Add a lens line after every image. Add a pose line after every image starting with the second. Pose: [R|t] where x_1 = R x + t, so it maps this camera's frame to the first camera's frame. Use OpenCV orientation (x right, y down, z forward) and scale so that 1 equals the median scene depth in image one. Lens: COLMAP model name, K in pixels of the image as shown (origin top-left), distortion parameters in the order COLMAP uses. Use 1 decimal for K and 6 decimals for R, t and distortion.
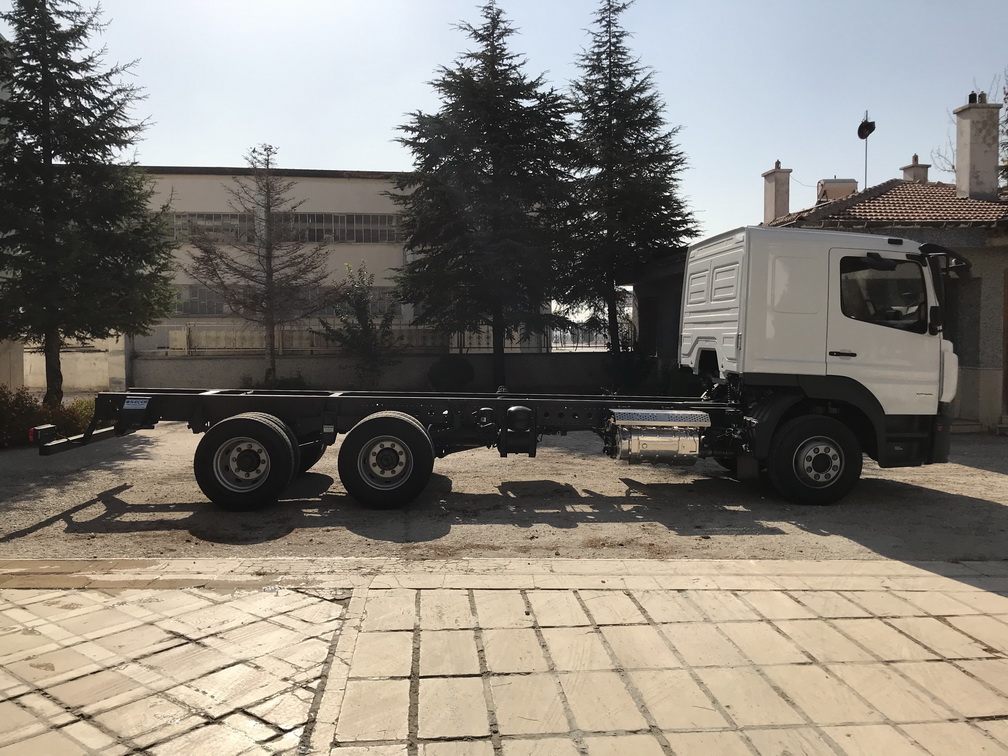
lens RADIAL K [[819.8, 0, 499.9], [0, 819.8, 380.6], [0, 0, 1]] dist [0.010780, -0.001931]
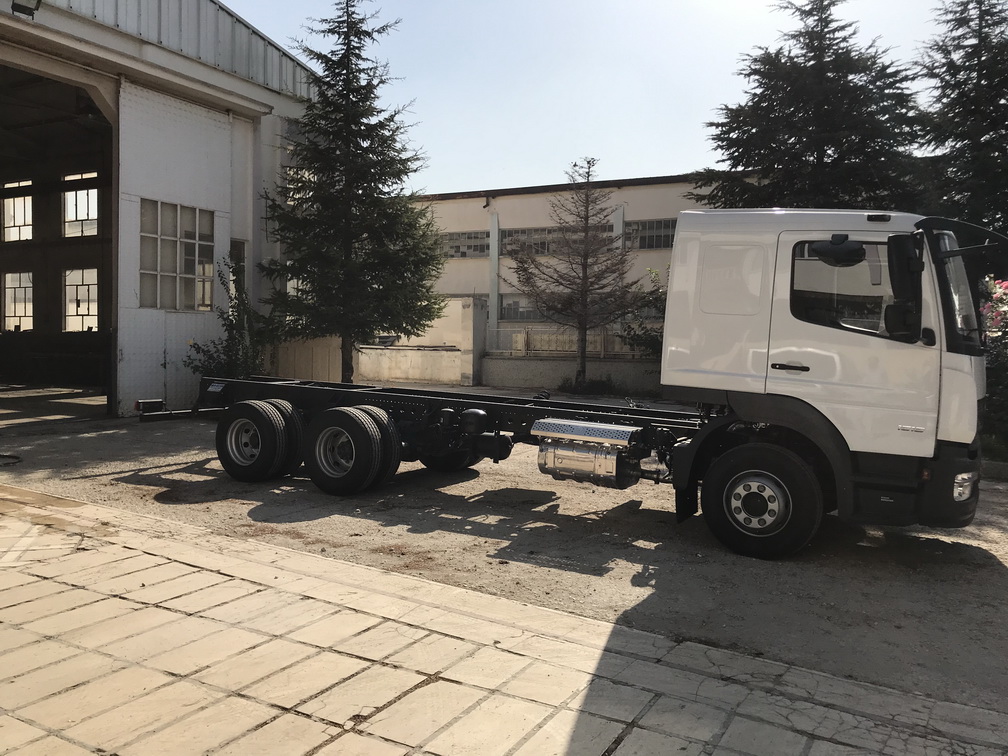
lens RADIAL K [[819.3, 0, 504.0], [0, 819.3, 378.0], [0, 0, 1]] dist [0.002326, 0.007040]
pose [[0.834139, 0.041323, -0.550004, 0.619042], [-0.047171, 0.998881, 0.003509, -0.012137], [0.549533, 0.023017, 0.835155, 0.206258]]
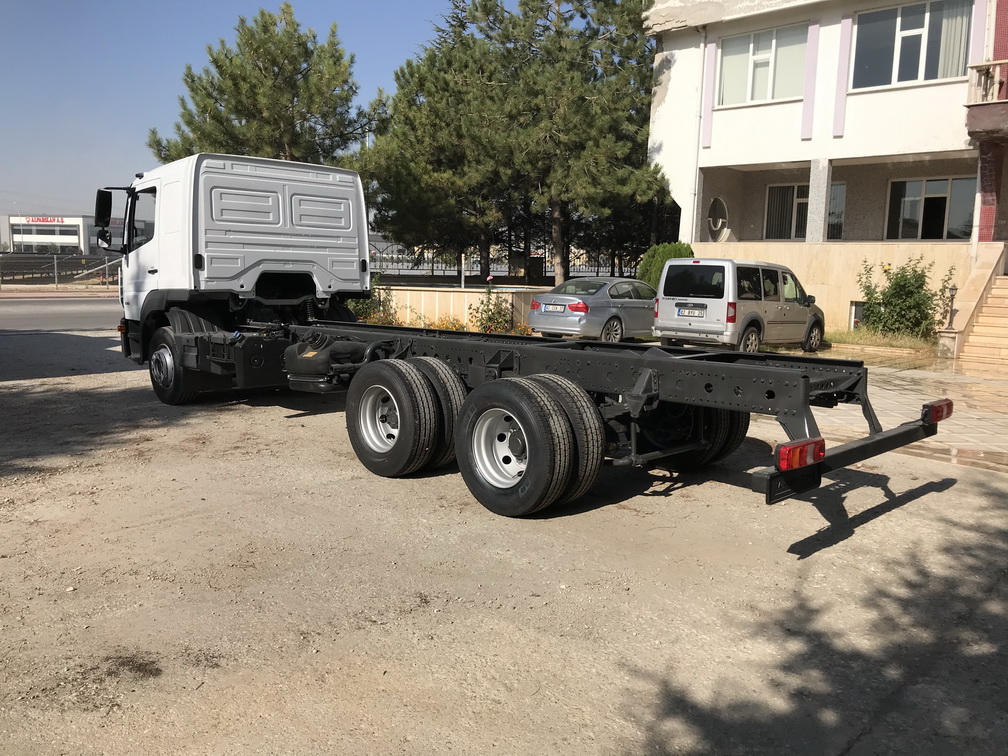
lens RADIAL K [[805.1, 0, 504.0], [0, 805.1, 378.0], [0, 0, 1]] dist [0.006040, 0.006990]
pose [[-0.655148, -0.115038, 0.746691, -0.796231], [0.019983, 0.985355, 0.169340, -0.083026], [-0.755237, 0.125863, -0.643254, 1.661362]]
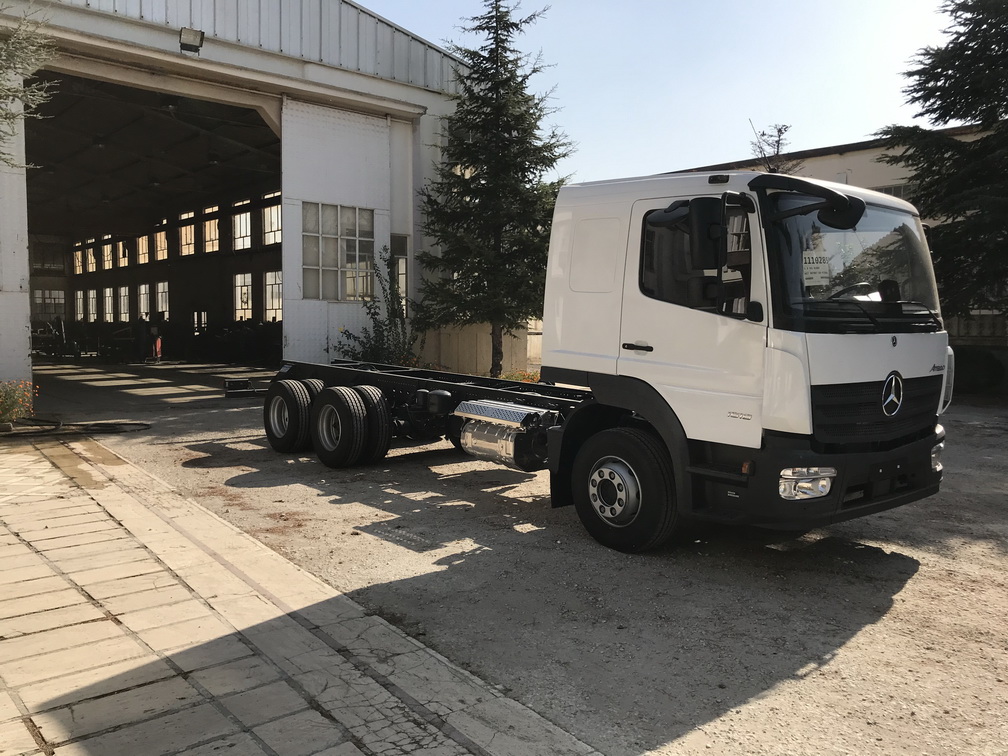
lens RADIAL K [[822.5, 0, 508.8], [0, 822.5, 380.0], [0, 0, 1]] dist [0.001245, 0.000815]
pose [[0.597105, 0.058796, -0.800006, 0.929687], [-0.046075, 0.998178, 0.038971, -0.026331], [0.800839, 0.013590, 0.598726, 0.479034]]
